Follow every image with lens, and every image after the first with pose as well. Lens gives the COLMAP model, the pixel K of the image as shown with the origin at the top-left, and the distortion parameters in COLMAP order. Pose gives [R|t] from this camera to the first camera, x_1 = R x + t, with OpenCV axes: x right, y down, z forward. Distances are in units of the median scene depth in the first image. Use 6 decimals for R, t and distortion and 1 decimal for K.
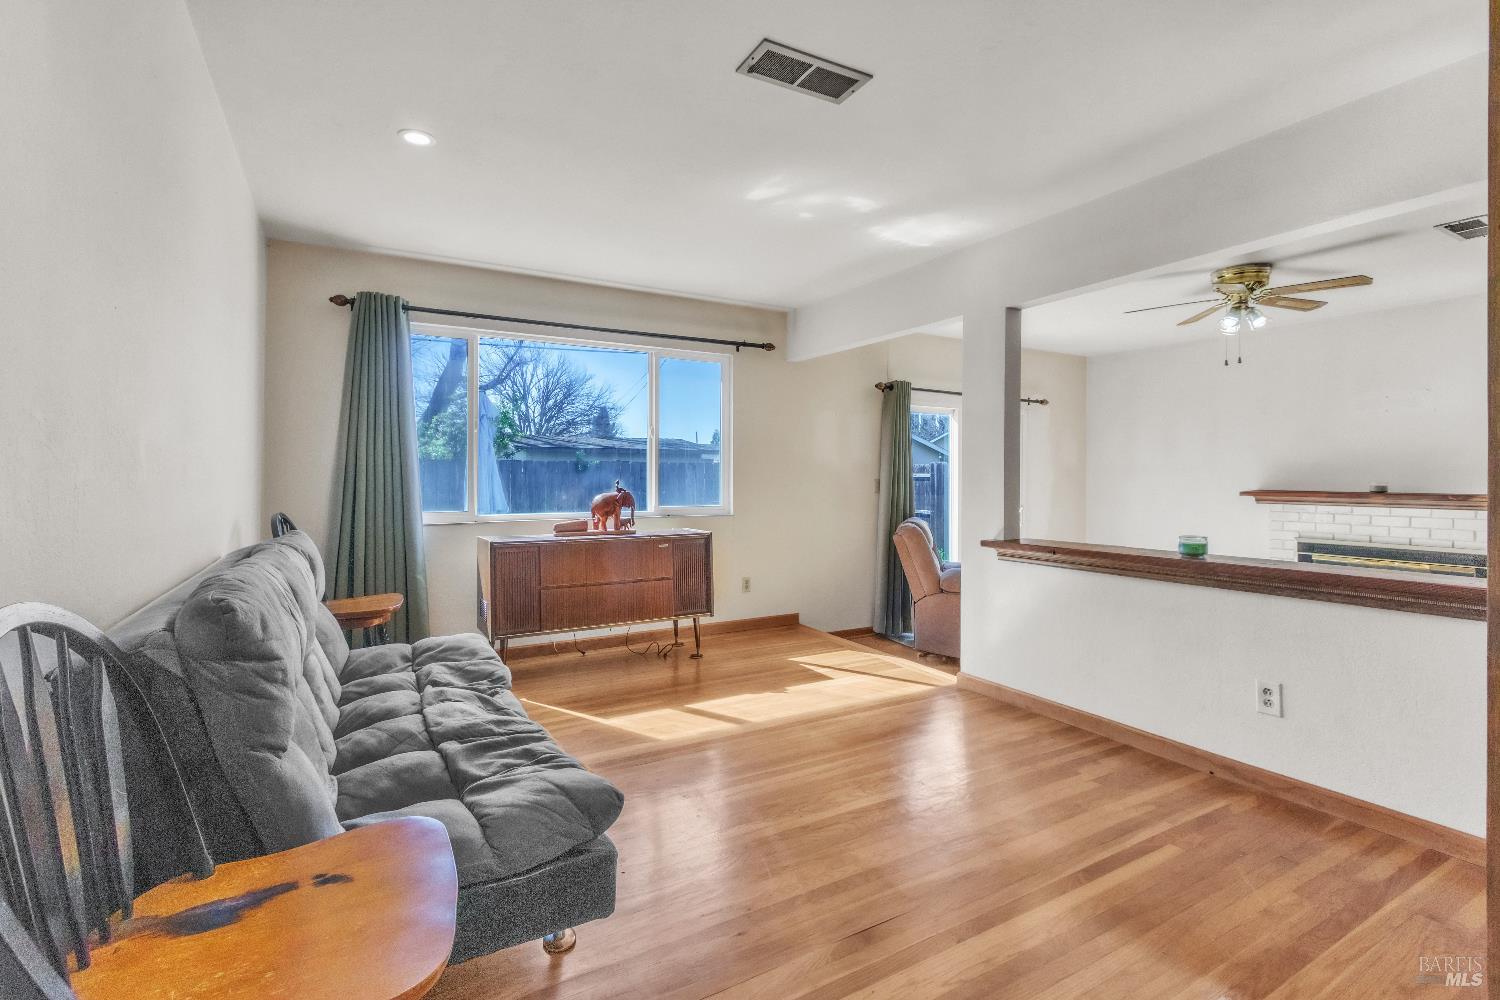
lens RADIAL K [[688.4, 0, 745.8], [0, 688.4, 479.2], [0, 0, 1]] dist [0.001874, 0.000183]
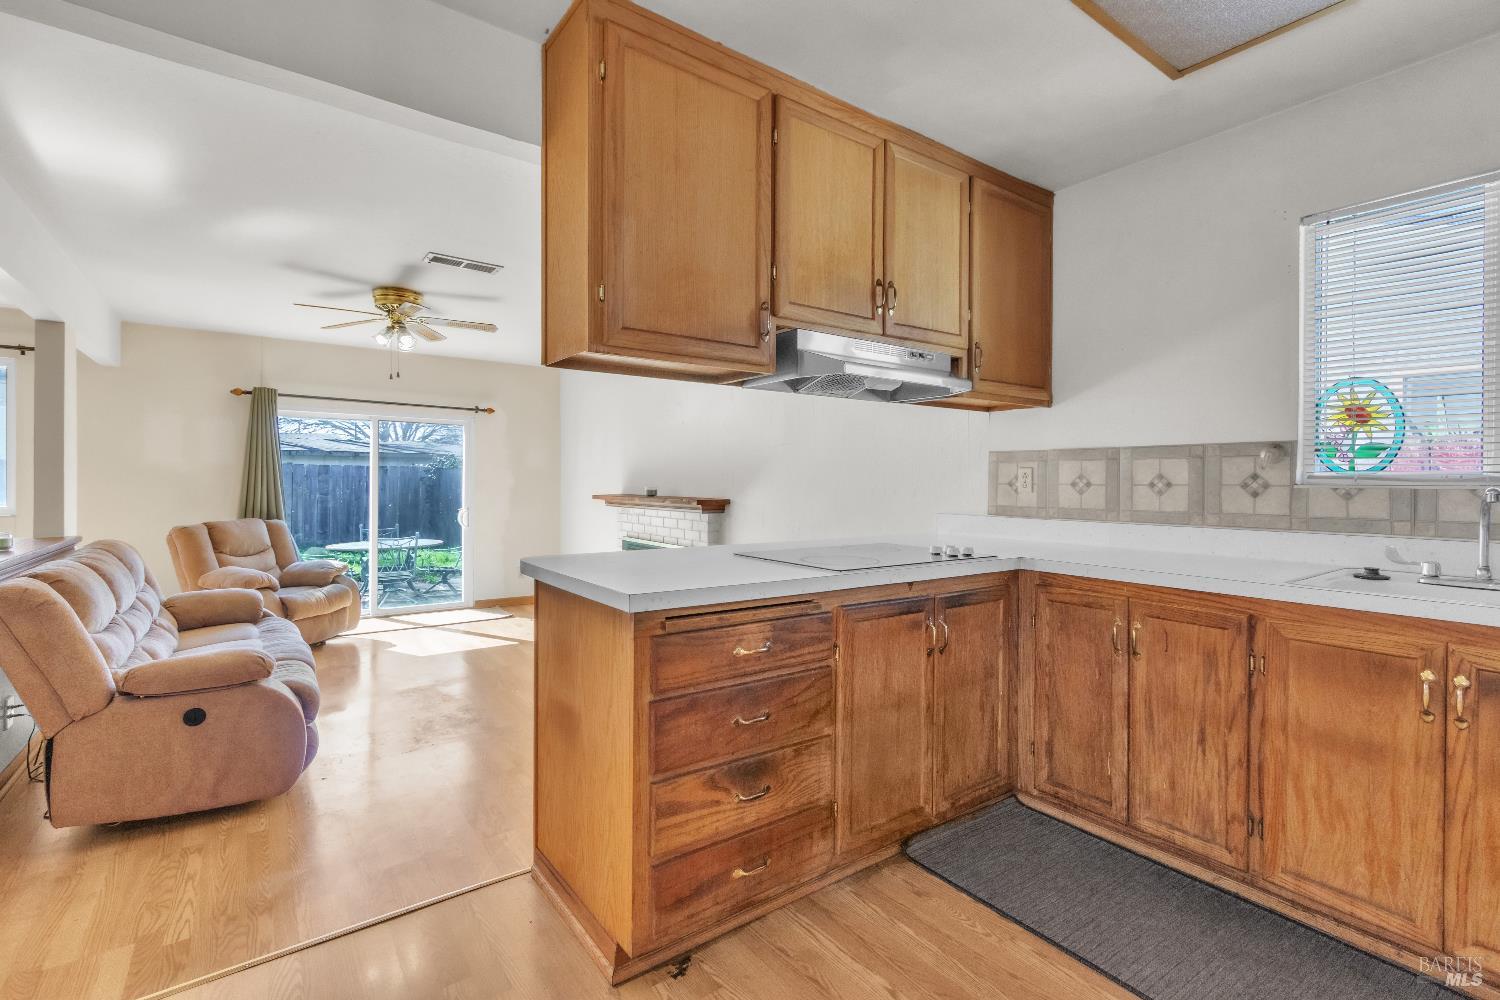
lens RADIAL K [[686.5, 0, 748.7], [0, 686.5, 482.3], [0, 0, 1]] dist [0.003124, -0.000248]
pose [[0.993579, 0.003922, 0.113075, 1.104445], [-0.003438, 0.999984, -0.004477, 0.002252], [-0.113091, 0.004059, 0.993576, -0.146073]]
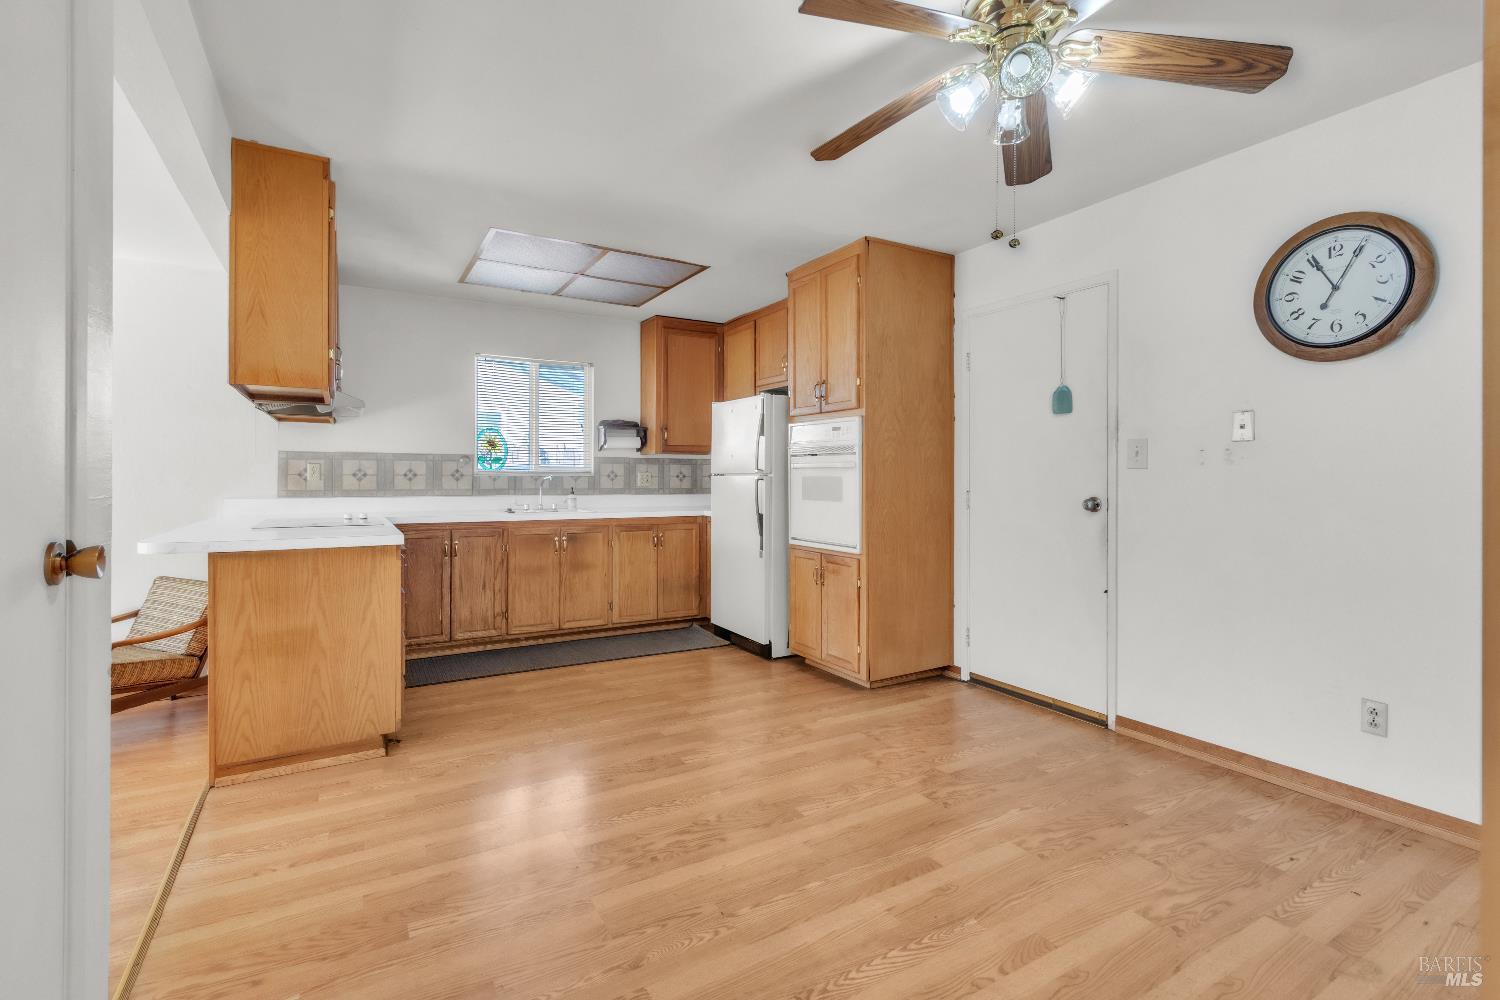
lens RADIAL K [[690.9, 0, 749.3], [0, 690.9, 481.6], [0, 0, 1]] dist [0.002275, 0.000115]
pose [[-0.021907, -0.009425, 0.999716, 0.425332], [0.002162, 0.999953, 0.009475, 0.001786], [-0.999758, 0.002369, -0.021886, -0.106477]]
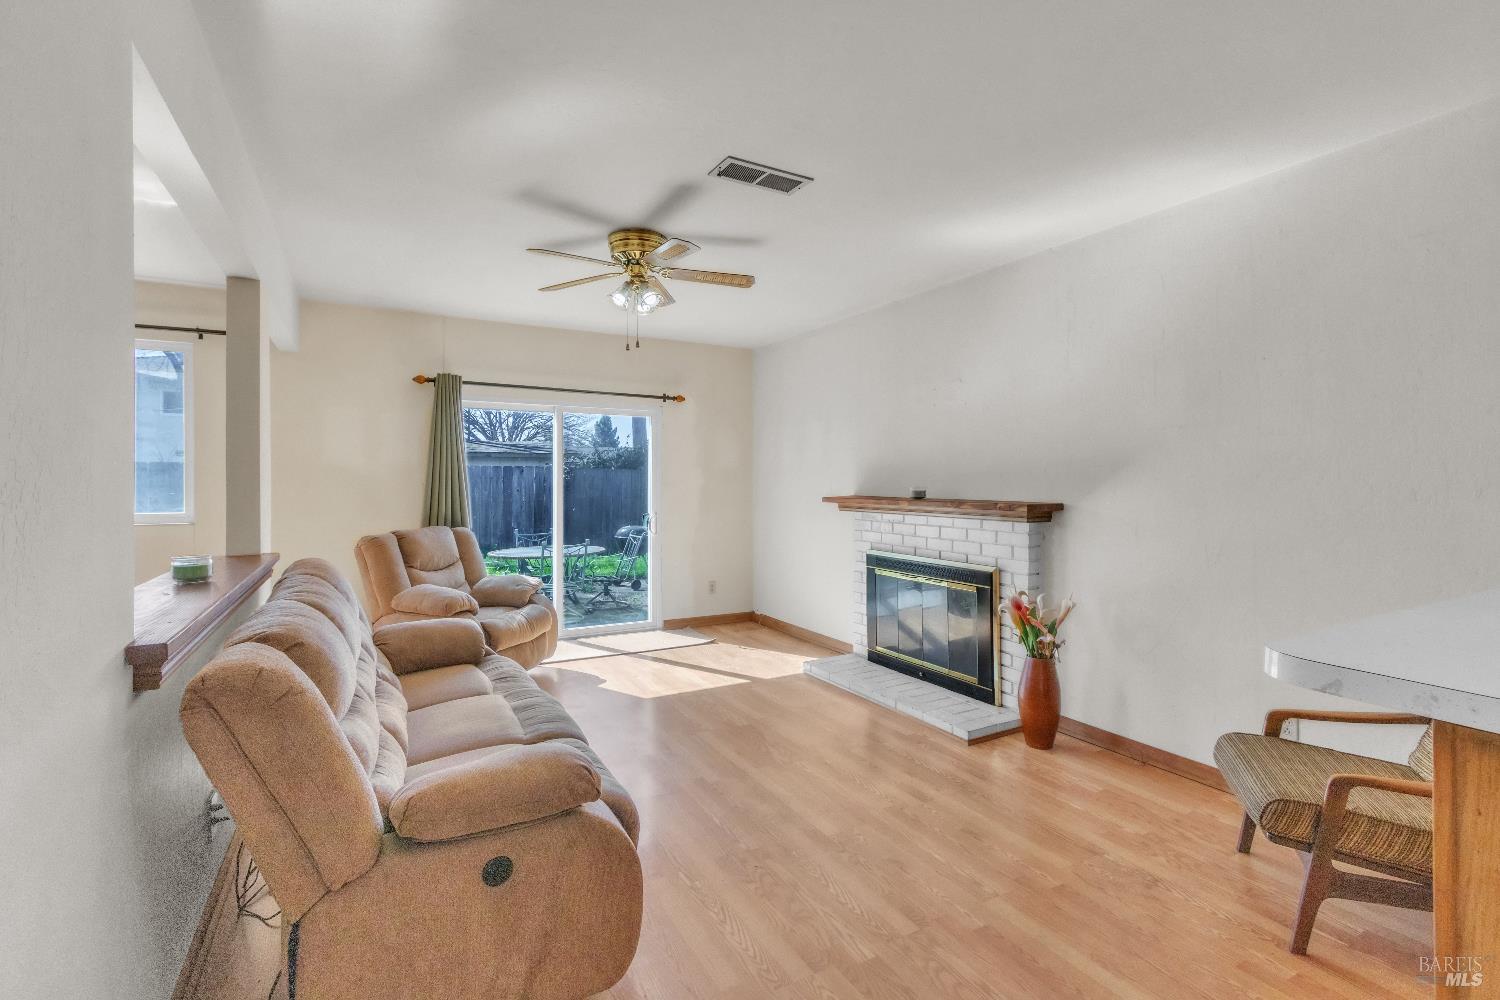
lens RADIAL K [[690.9, 0, 749.3], [0, 690.9, 481.6], [0, 0, 1]] dist [0.002275, 0.000115]
pose [[0.999961, -0.001724, -0.008657, 0.828235], [0.001692, 0.999992, -0.003697, 0.001354], [0.008663, 0.003682, 0.999956, 0.141400]]
